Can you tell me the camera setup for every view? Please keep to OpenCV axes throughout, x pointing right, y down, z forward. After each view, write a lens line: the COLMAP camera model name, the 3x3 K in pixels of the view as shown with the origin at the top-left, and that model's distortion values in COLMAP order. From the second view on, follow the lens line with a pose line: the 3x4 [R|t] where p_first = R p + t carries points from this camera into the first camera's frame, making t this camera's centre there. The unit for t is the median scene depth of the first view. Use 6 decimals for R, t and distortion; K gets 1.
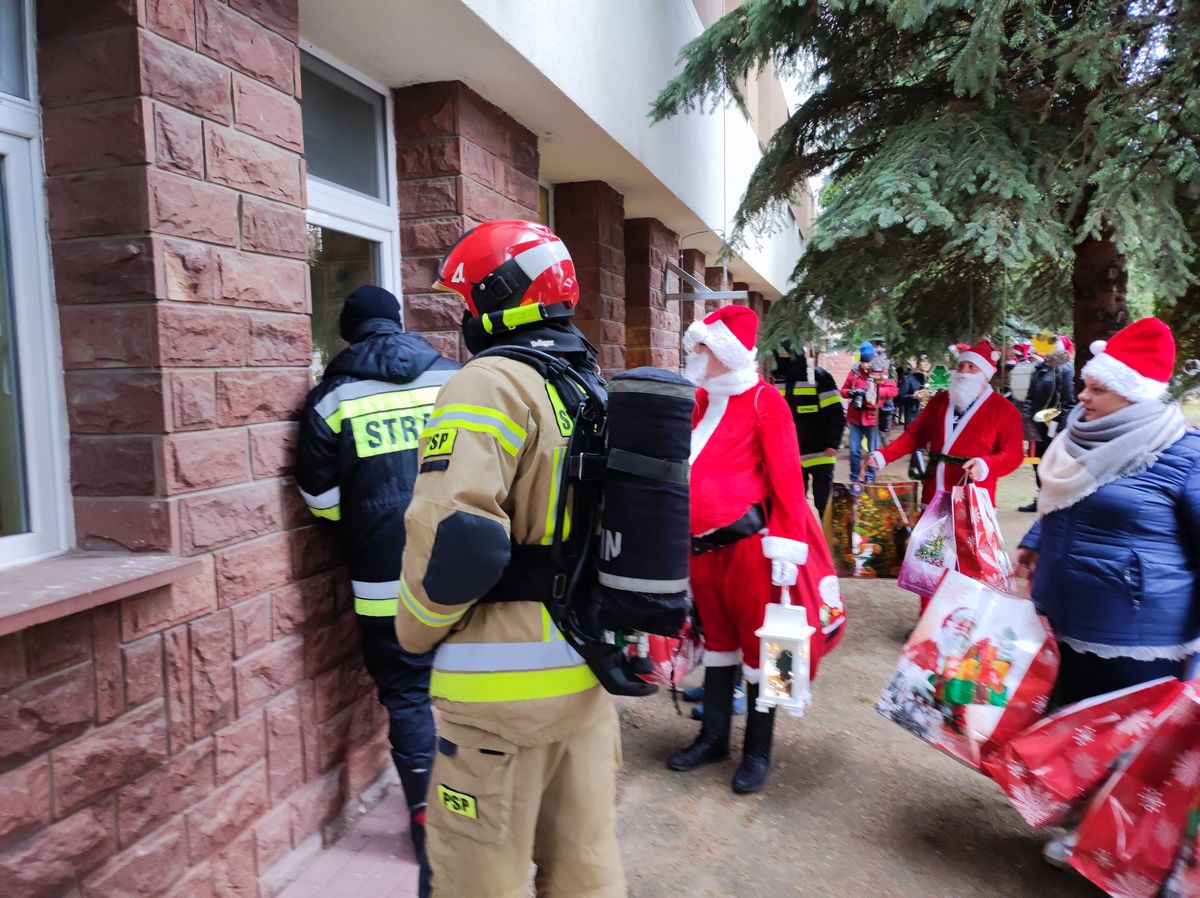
lens RADIAL K [[889.9, 0, 600.0], [0, 889.9, 449.0], [0, 0, 1]] dist [0.040026, -0.033211]
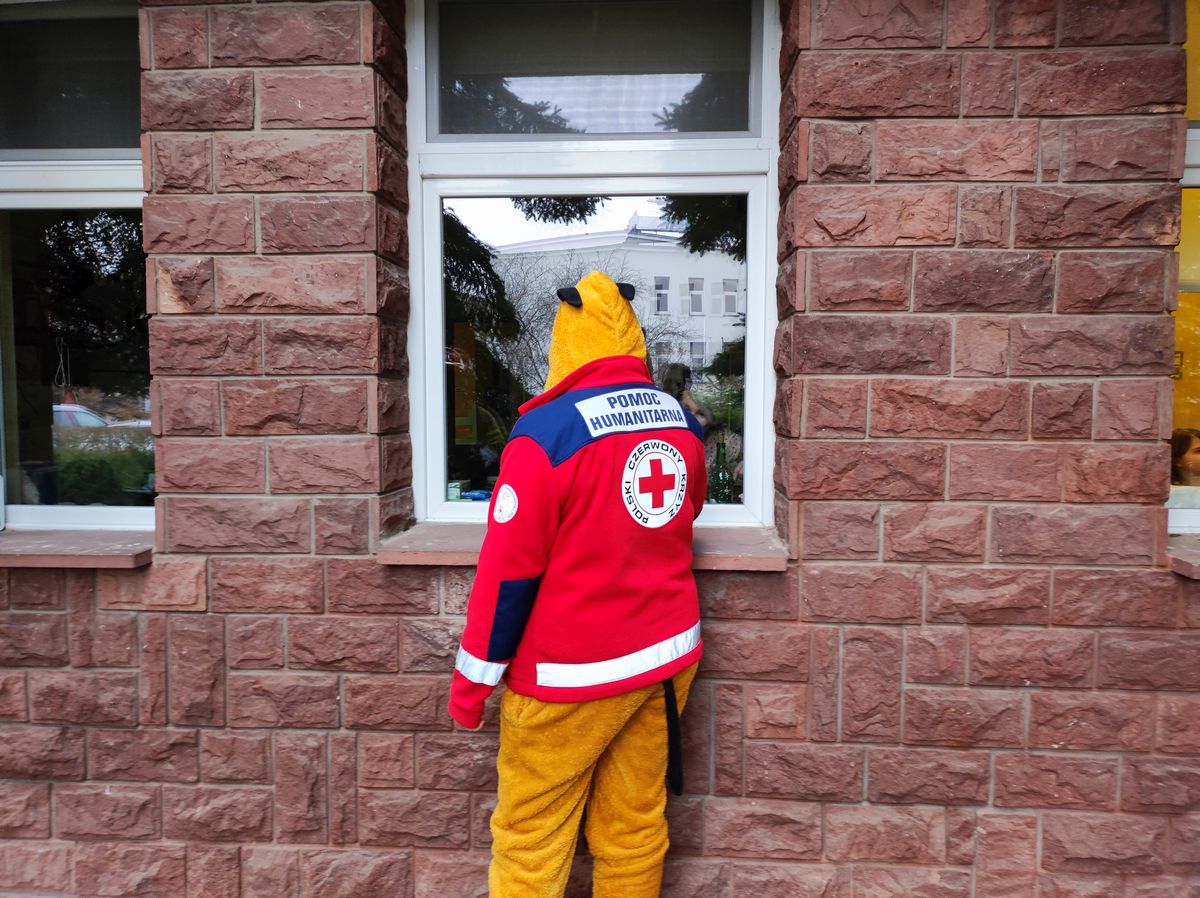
lens RADIAL K [[889.9, 0, 600.0], [0, 889.9, 449.0], [0, 0, 1]] dist [0.040026, -0.033211]
pose [[0.222131, 0.080557, -0.971683, 0.635365], [-0.088720, 0.994117, 0.062135, -0.106109], [0.970972, 0.072406, 0.227971, 1.151299]]
